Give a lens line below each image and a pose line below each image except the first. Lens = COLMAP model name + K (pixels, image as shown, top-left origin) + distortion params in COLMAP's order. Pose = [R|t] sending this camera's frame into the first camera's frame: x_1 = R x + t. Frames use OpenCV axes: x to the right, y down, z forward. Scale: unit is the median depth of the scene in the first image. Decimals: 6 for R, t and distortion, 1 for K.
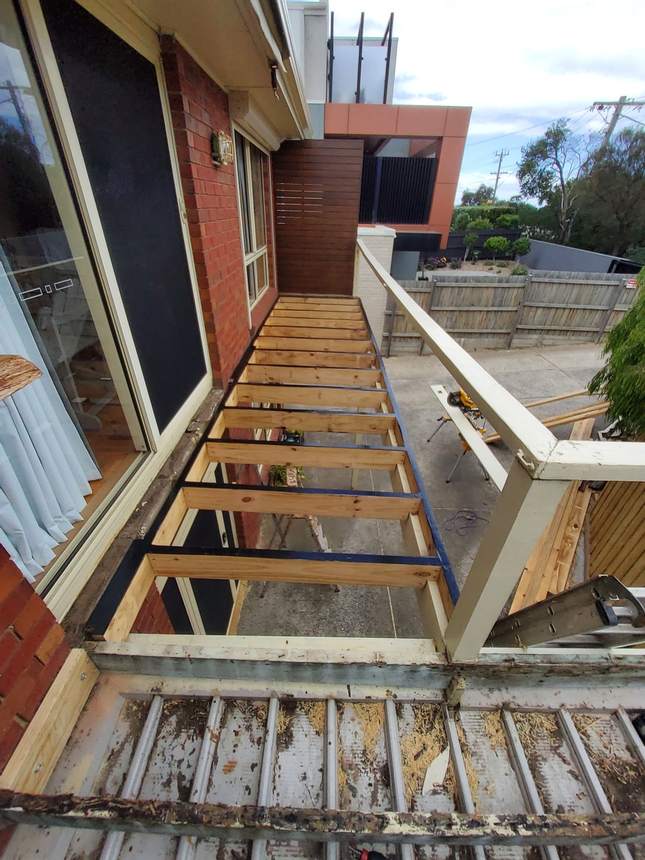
lens RADIAL K [[346.5, 0, 327.8], [0, 346.5, 412.3], [0, 0, 1]] dist [0.000116, -0.000131]
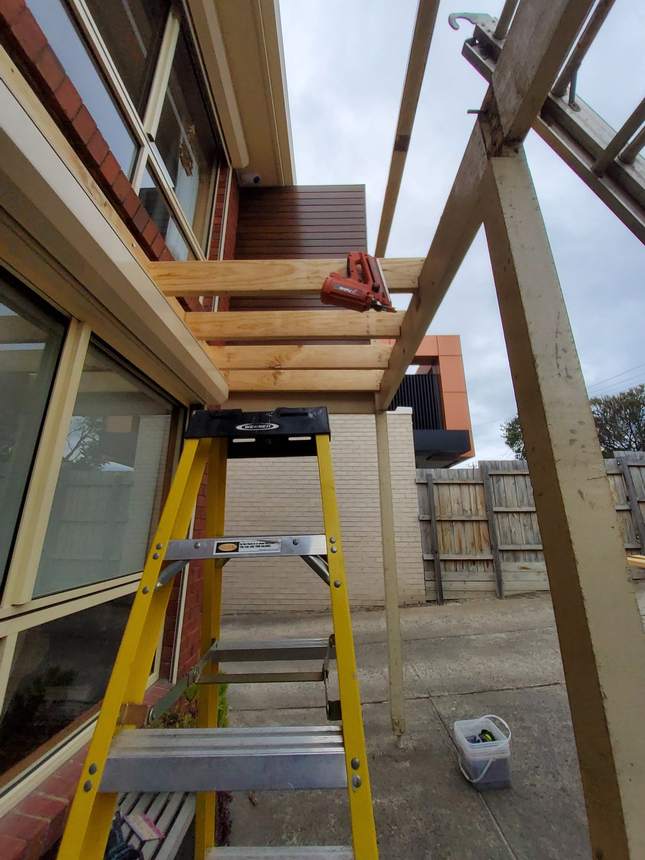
lens RADIAL K [[347.4, 0, 322.8], [0, 347.4, 419.8], [0, 0, 1]] dist [-0.006117, -0.000139]
pose [[0.999639, -0.026630, 0.003439, -0.001219], [0.020095, 0.657014, -0.753611, 0.061413], [0.017810, 0.753408, 0.657312, 0.524347]]
